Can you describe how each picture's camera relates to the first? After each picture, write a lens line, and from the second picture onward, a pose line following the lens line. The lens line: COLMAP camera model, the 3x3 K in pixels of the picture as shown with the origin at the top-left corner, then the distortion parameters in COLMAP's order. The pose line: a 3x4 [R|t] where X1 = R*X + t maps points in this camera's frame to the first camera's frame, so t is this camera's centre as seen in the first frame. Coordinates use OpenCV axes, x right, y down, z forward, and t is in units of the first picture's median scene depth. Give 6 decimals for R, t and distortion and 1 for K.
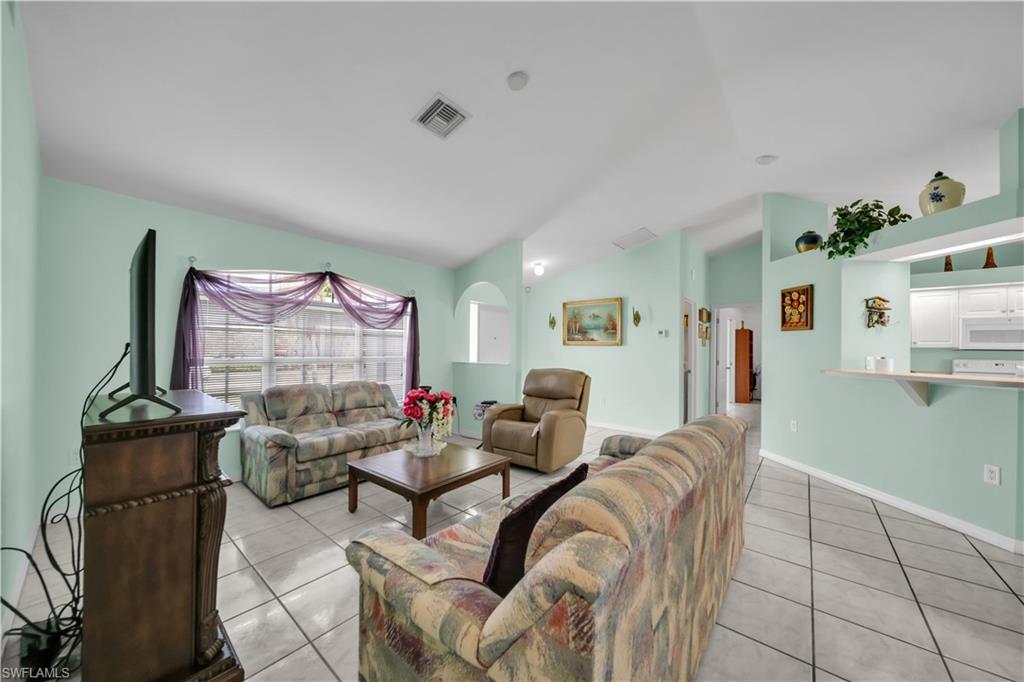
lens RADIAL K [[354.9, 0, 513.6], [0, 354.9, 347.8], [0, 0, 1]] dist [-0.001875, -0.000358]
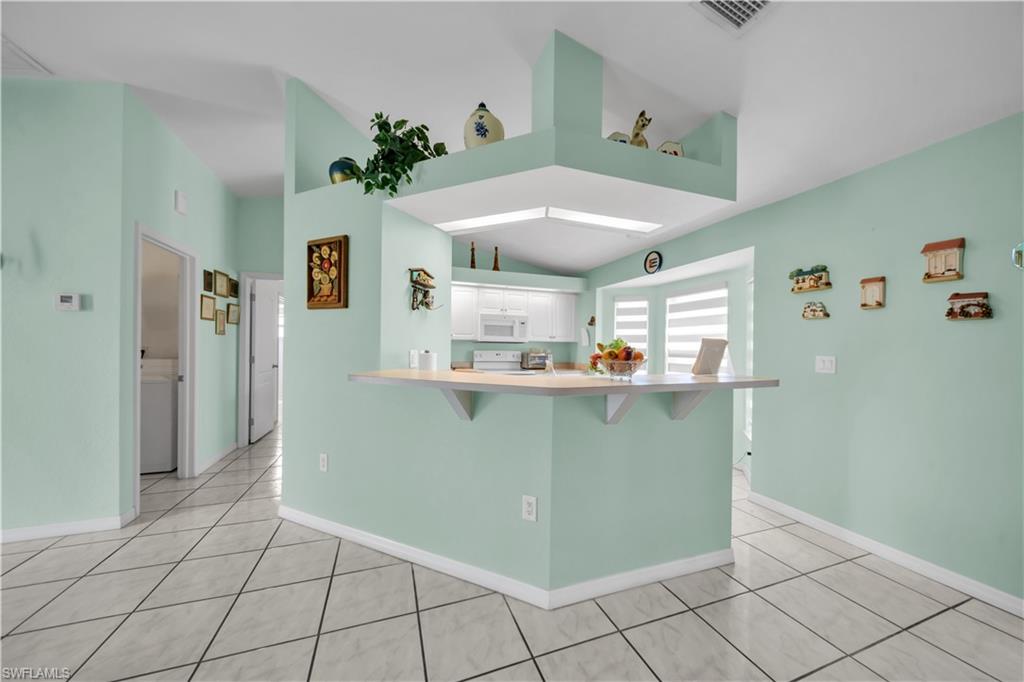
lens RADIAL K [[354.9, 0, 513.6], [0, 354.9, 347.8], [0, 0, 1]] dist [-0.001875, -0.000358]
pose [[0.508911, -0.008015, 0.860782, 0.479755], [-0.010822, 0.999818, 0.015708, 0.006781], [-0.860751, -0.017309, 0.508731, 0.450773]]
